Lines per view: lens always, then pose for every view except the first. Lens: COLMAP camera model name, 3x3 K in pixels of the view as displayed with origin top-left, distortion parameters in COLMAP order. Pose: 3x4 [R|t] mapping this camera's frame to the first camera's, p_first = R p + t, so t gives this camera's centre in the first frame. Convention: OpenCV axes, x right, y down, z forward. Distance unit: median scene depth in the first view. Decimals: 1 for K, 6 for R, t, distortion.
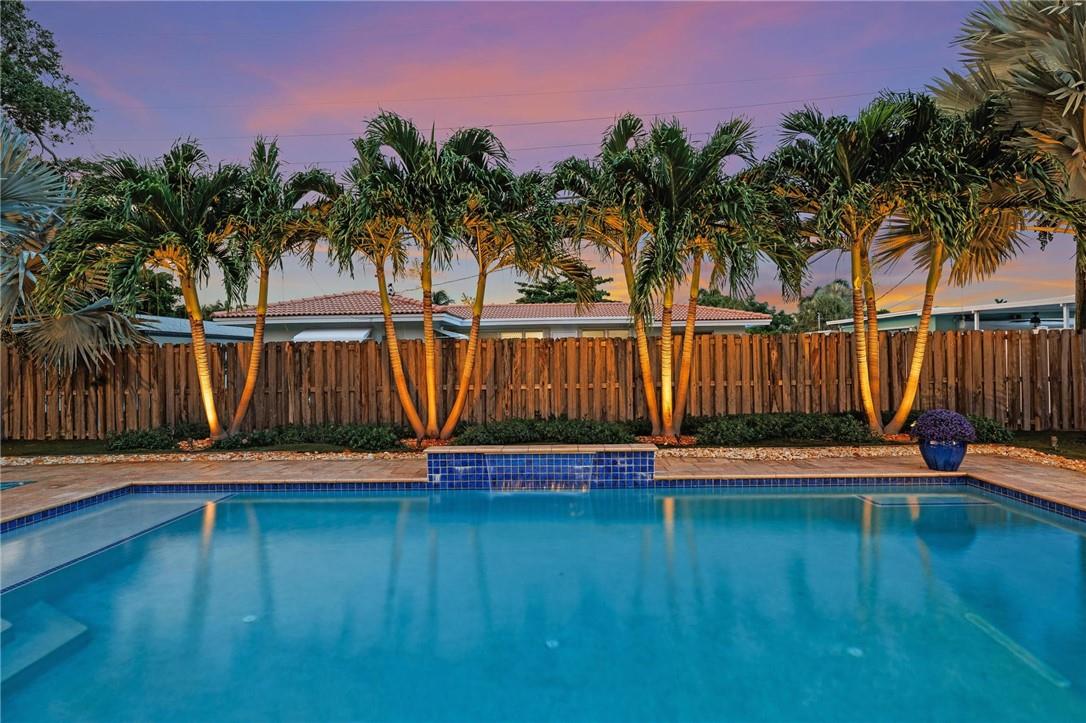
lens RADIAL K [[576.3, 0, 544.7], [0, 576.3, 362.1], [0, 0, 1]] dist [-0.001728, 0.001143]
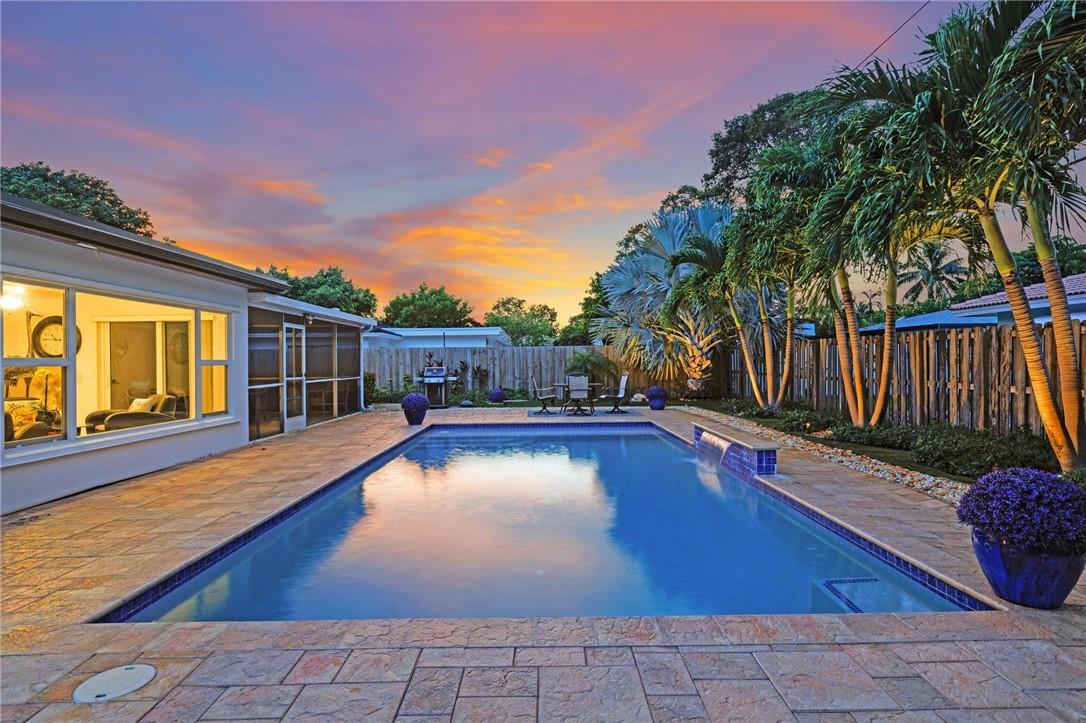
lens RADIAL K [[576.3, 0, 544.2], [0, 576.3, 360.6], [0, 0, 1]] dist [-0.001728, 0.001143]
pose [[0.038132, 0.014367, -0.999169, 0.705117], [0.005288, 0.999880, 0.014579, -0.009264], [0.999259, -0.005840, 0.038051, 0.369372]]
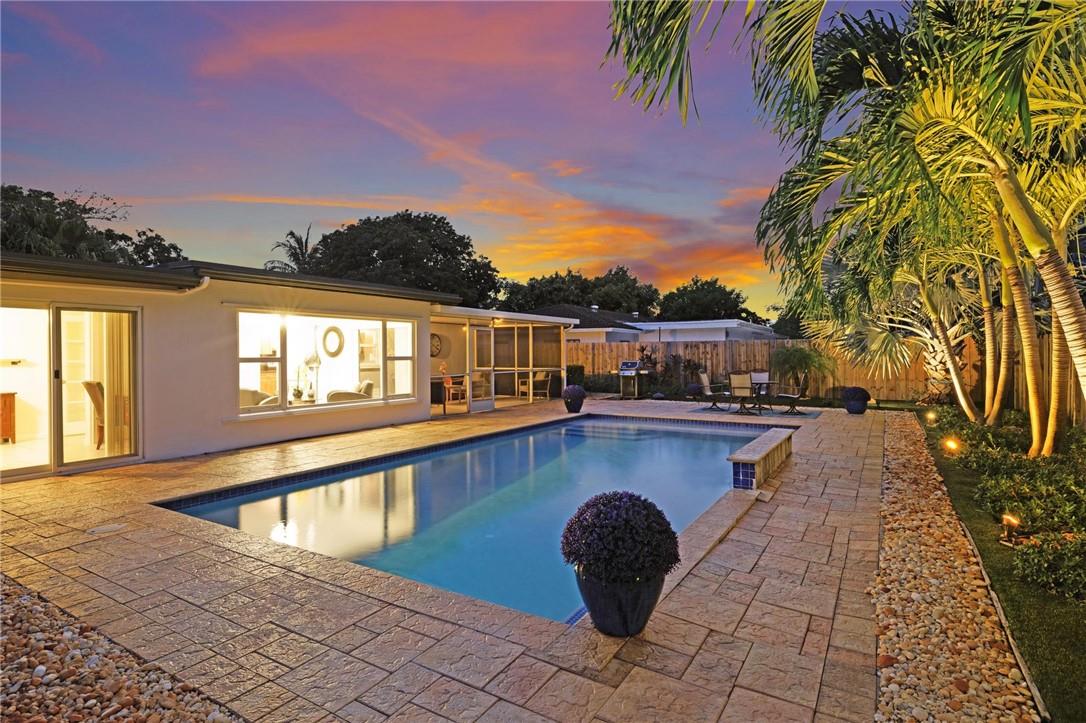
lens RADIAL K [[560.8, 0, 539.3], [0, 560.8, 352.2], [0, 0, 1]] dist [0.001286, 0.000009]
pose [[-0.497731, 0.017361, -0.867158, 0.684740], [0.009124, 0.999849, 0.014780, -0.022383], [0.867283, -0.000555, -0.497814, 0.716959]]
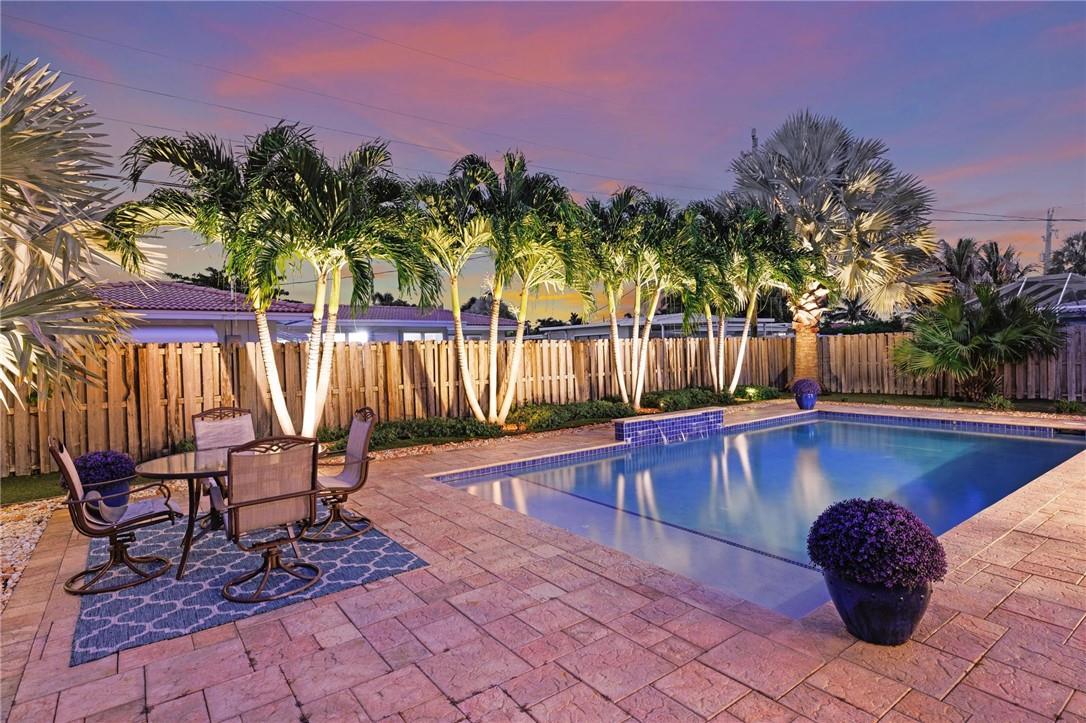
lens RADIAL K [[560.8, 0, 544.9], [0, 560.8, 366.7], [0, 0, 1]] dist [0.001286, 0.000009]
pose [[0.785415, -0.022689, 0.618553, -0.731728], [0.018695, 0.999742, 0.012934, 0.000370], [-0.618687, 0.001406, 0.785637, 0.035916]]
